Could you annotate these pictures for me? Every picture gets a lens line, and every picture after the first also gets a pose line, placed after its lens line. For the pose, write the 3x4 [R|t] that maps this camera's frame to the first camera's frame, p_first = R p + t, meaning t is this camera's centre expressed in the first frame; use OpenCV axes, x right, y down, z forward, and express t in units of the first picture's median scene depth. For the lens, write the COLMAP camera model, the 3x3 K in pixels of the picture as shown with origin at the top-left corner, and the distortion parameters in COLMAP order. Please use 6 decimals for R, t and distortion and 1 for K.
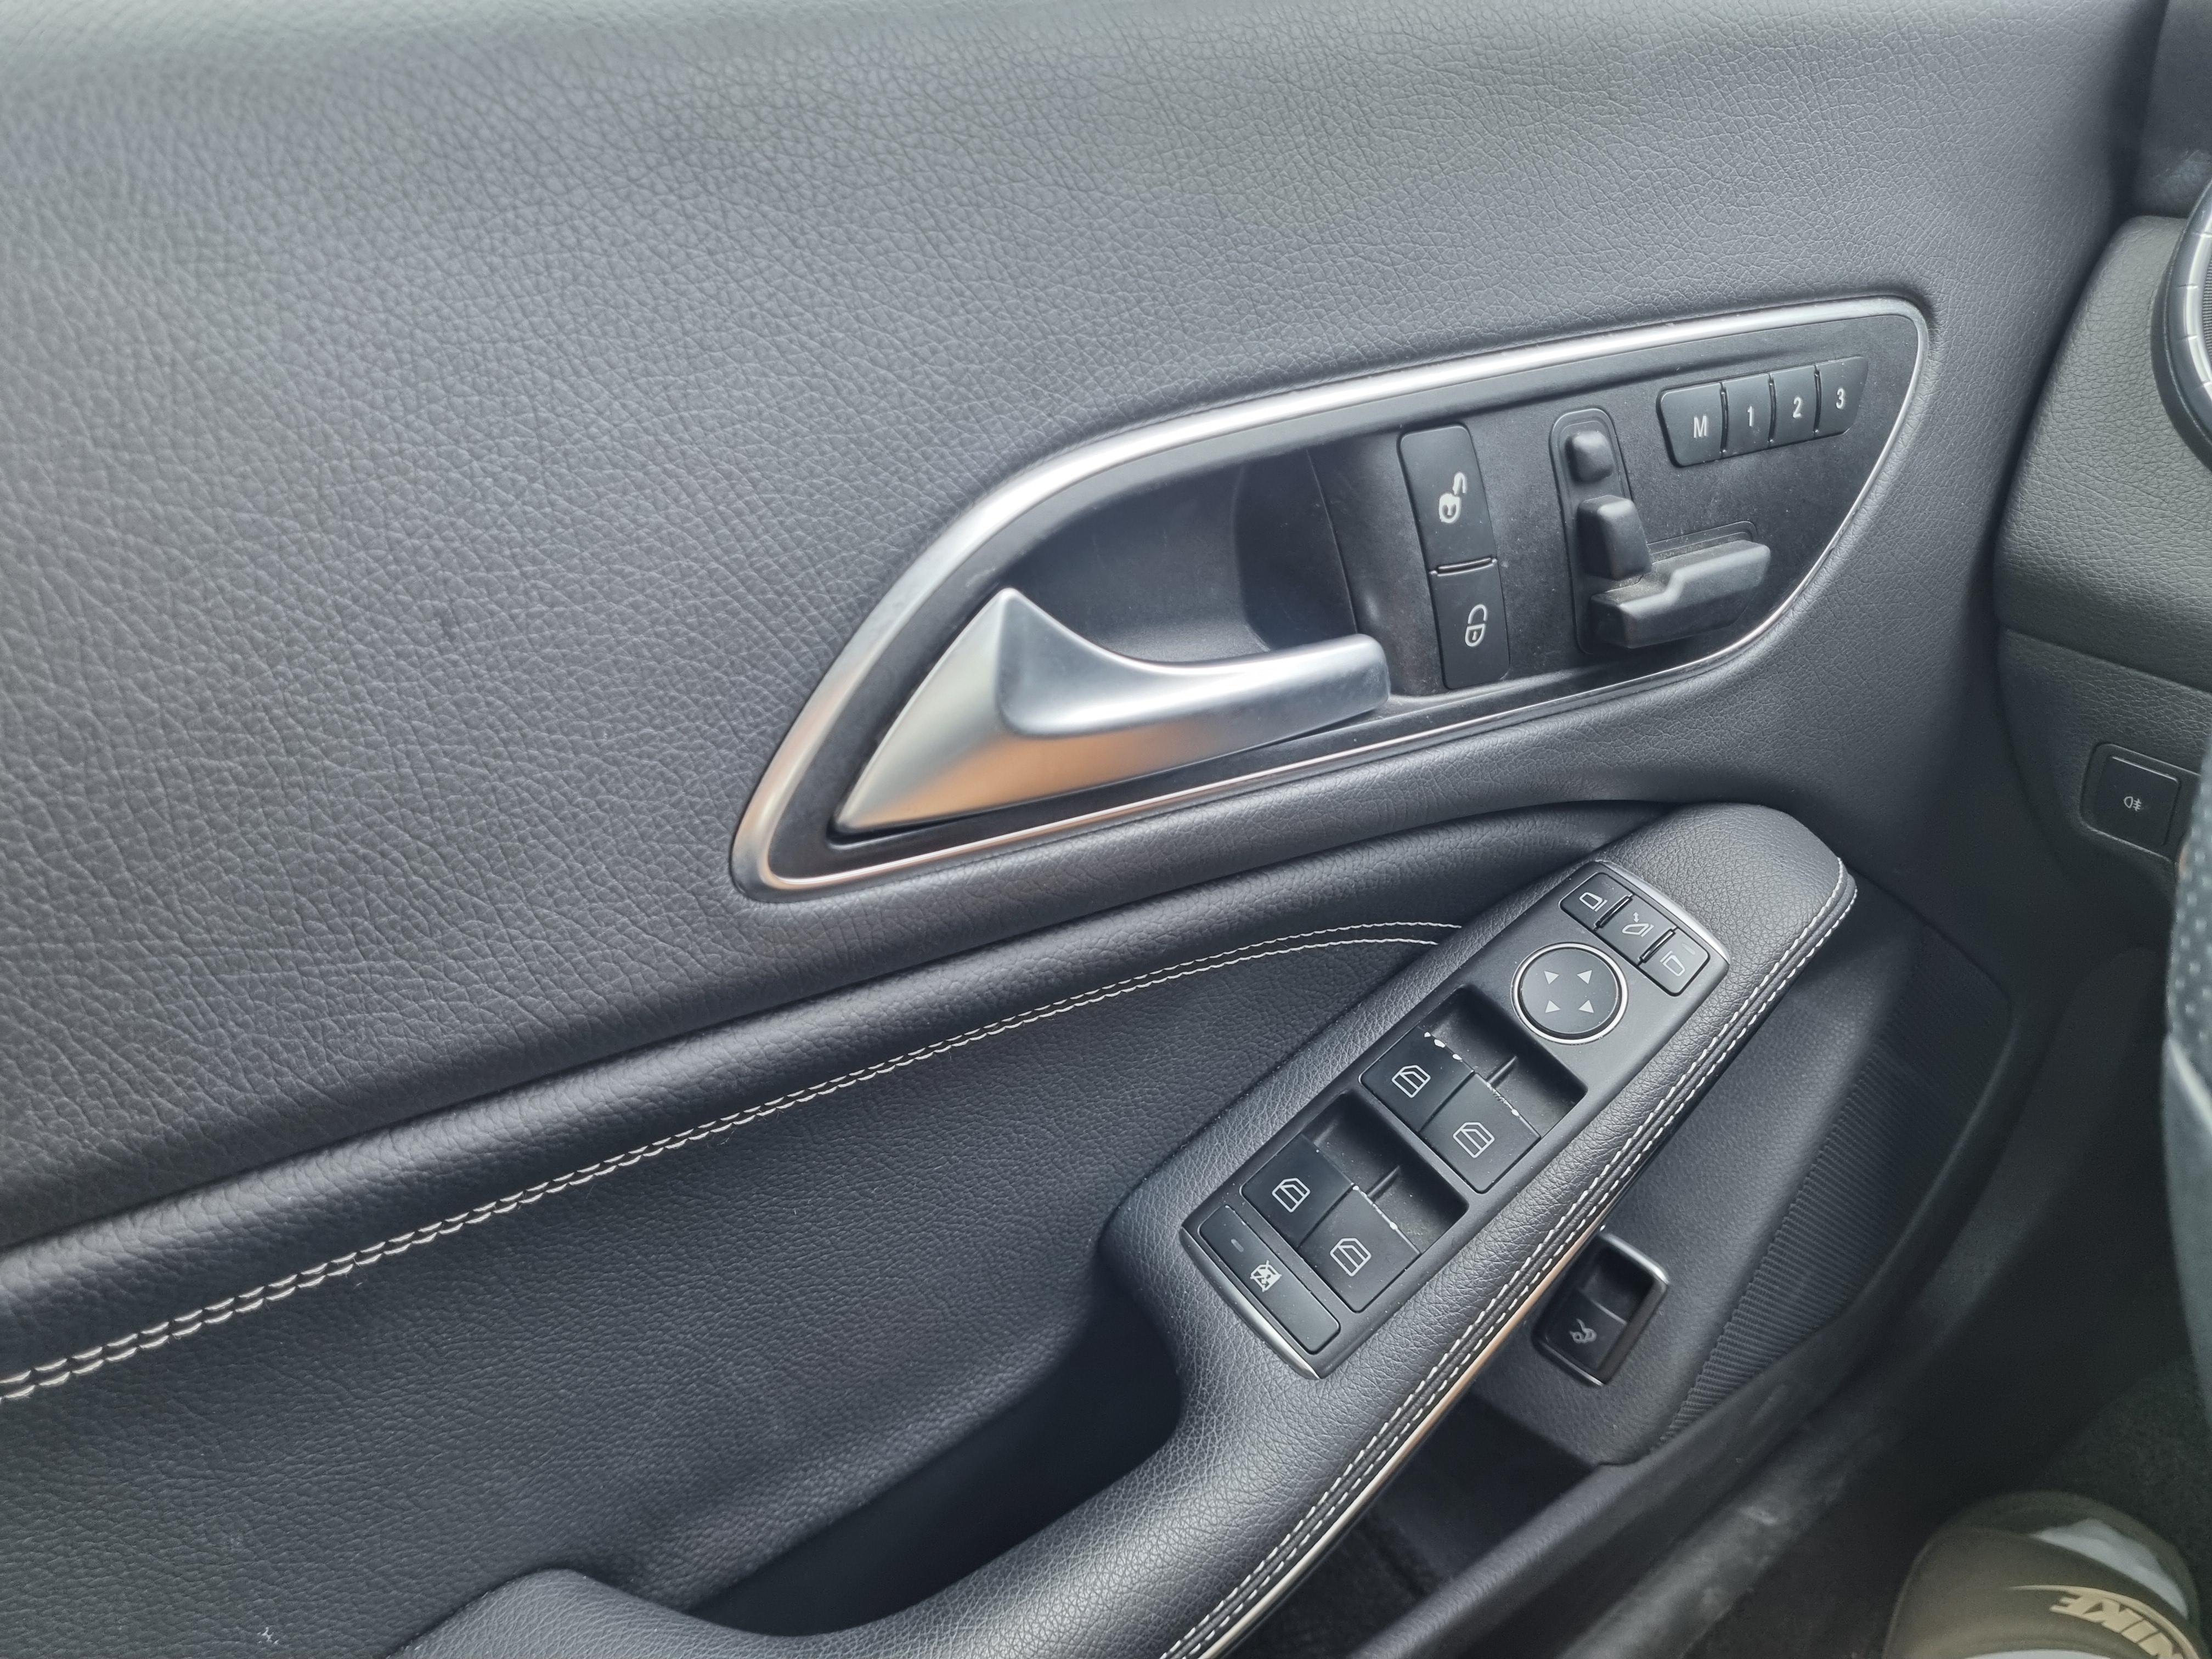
lens RADIAL K [[1646.9, 0, 1114.7], [0, 1646.9, 801.8], [0, 0, 1]] dist [0.054657, -0.059556]
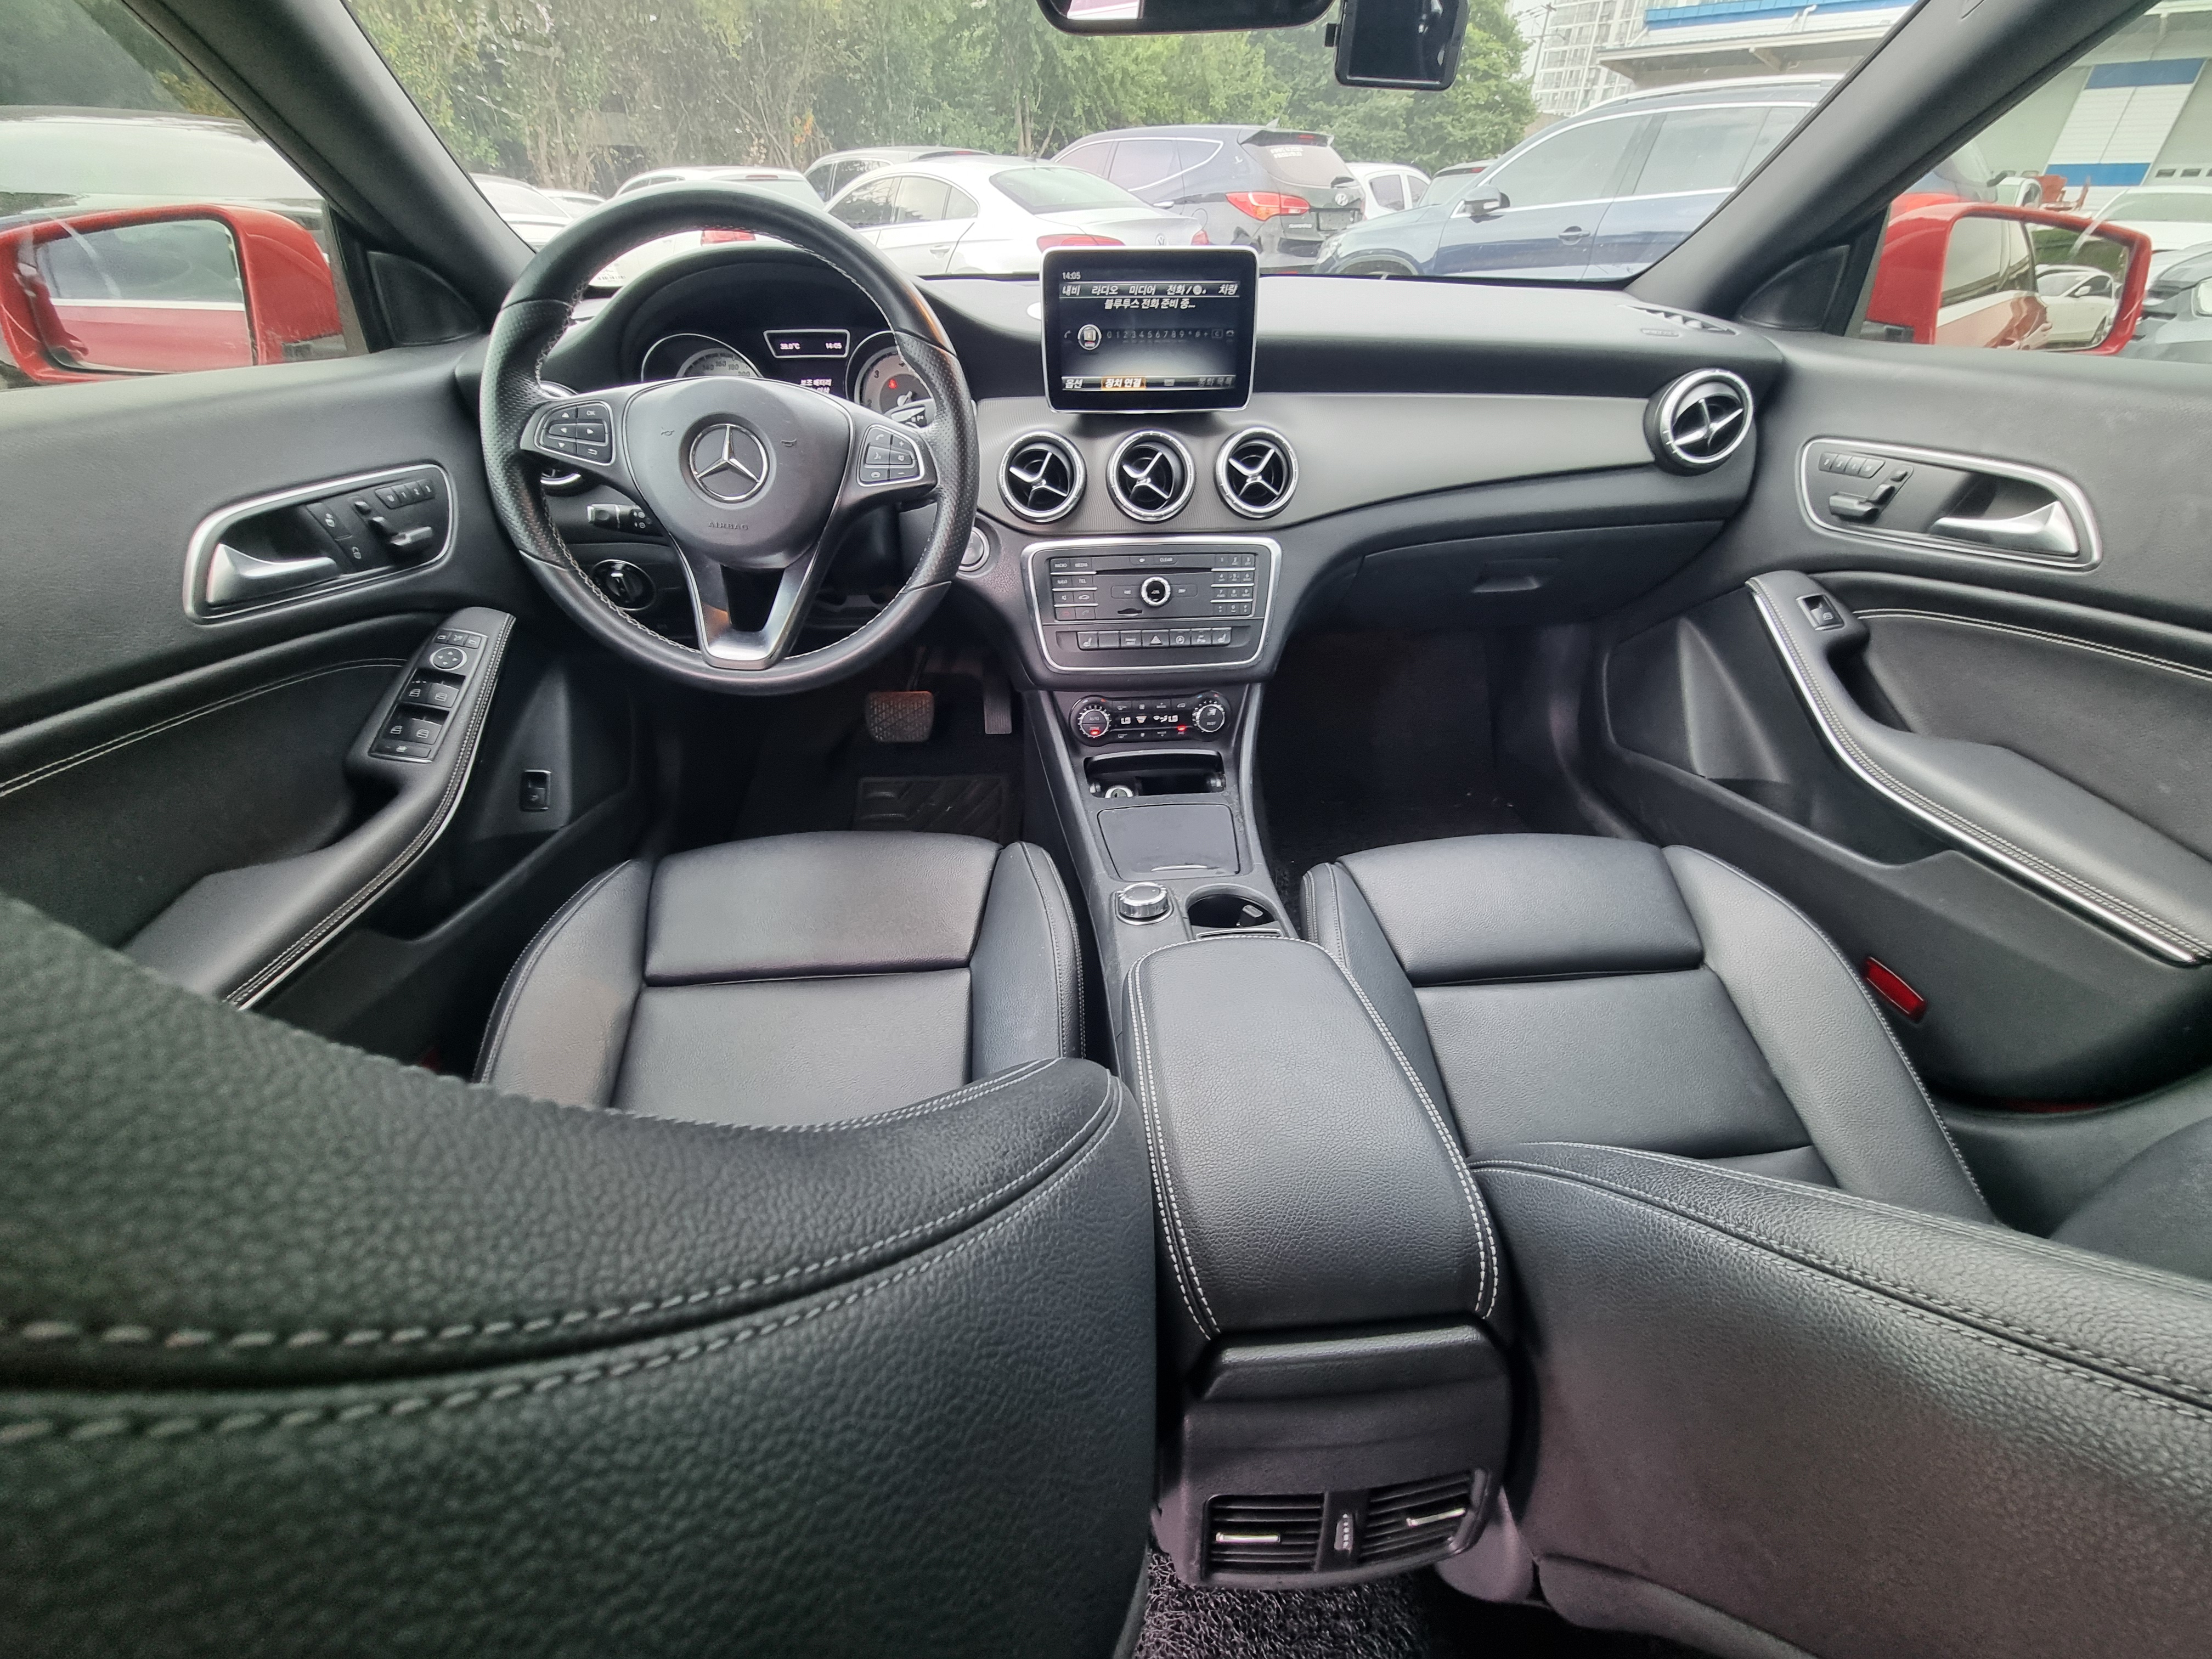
lens RADIAL K [[898.9, 0, 1123.0], [0, 898.9, 821.5], [0, 0, 1]] dist [-0.001252, 0.000162]
pose [[0.541353, -0.440500, 0.716168, -0.557253], [0.434694, 0.875737, 0.210060, 0.732397], [-0.719706, 0.197597, 0.665566, -1.482938]]
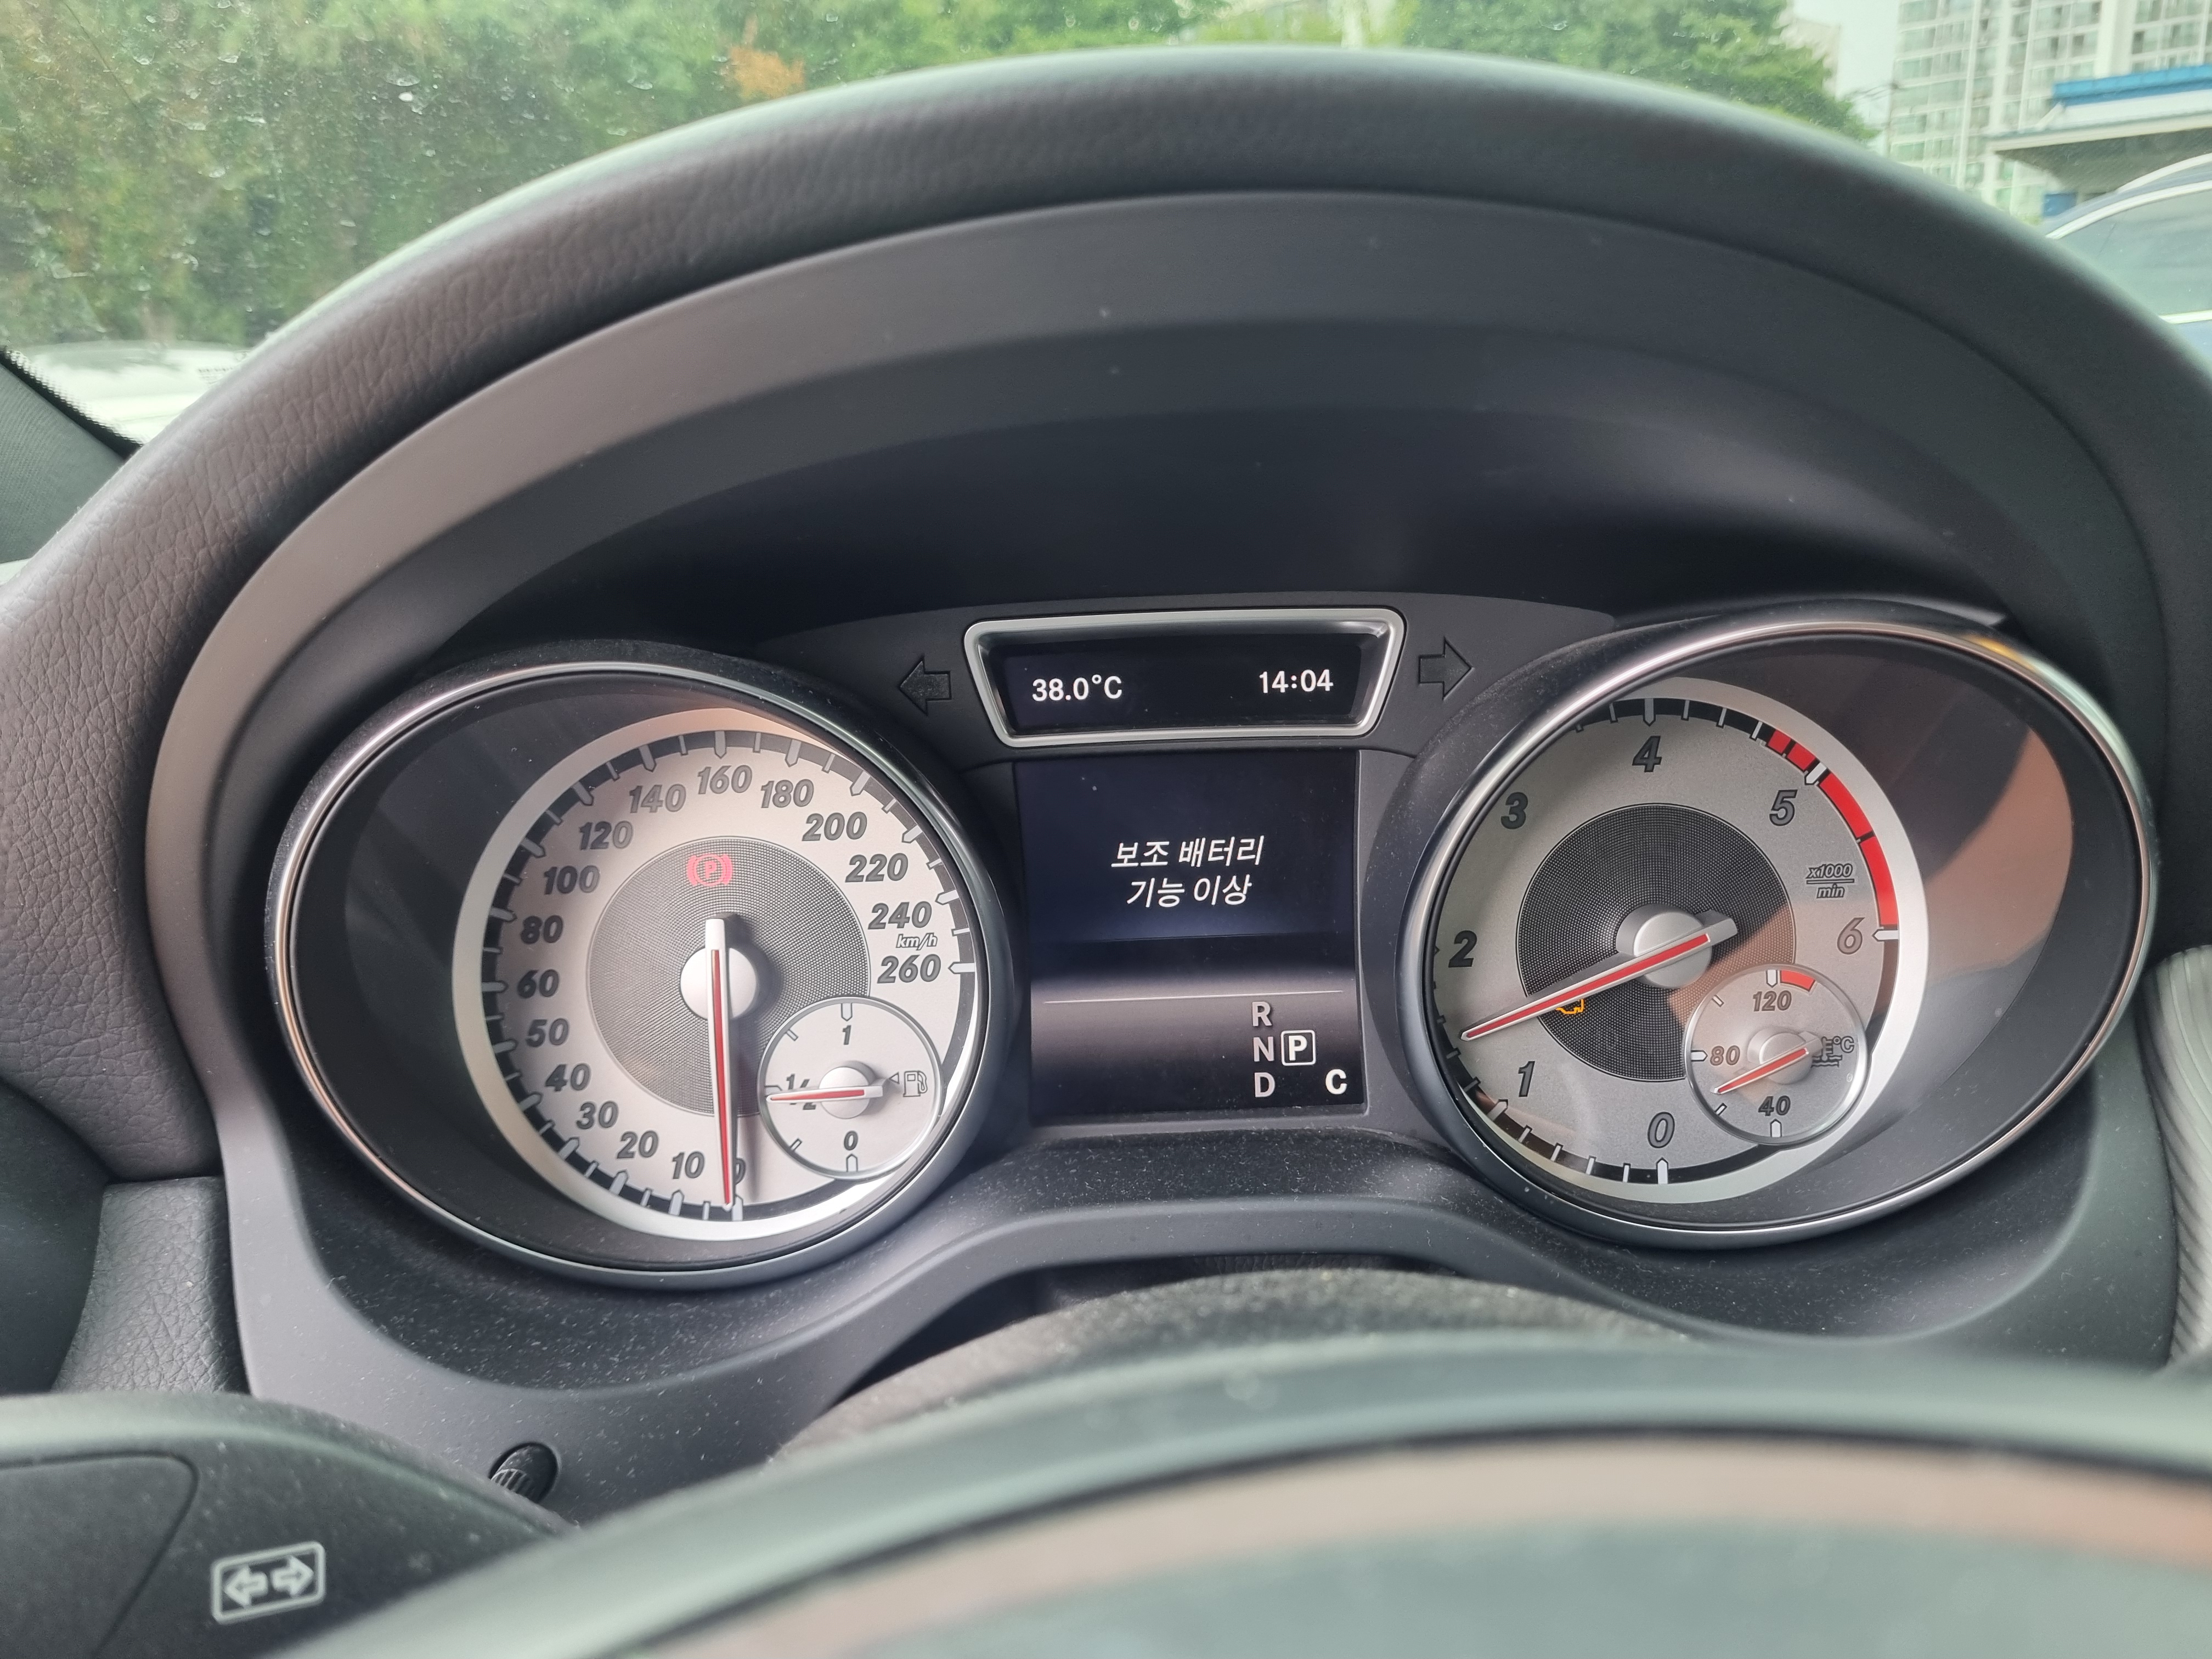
lens RADIAL K [[1646.9, 0, 1114.7], [0, 1646.9, 801.8], [0, 0, 1]] dist [0.054657, -0.059556]
pose [[0.588655, -0.175560, 0.789091, 0.612306], [0.440134, 0.888371, -0.130688, -0.128238], [-0.678061, 0.424236, 0.600214, 0.069339]]
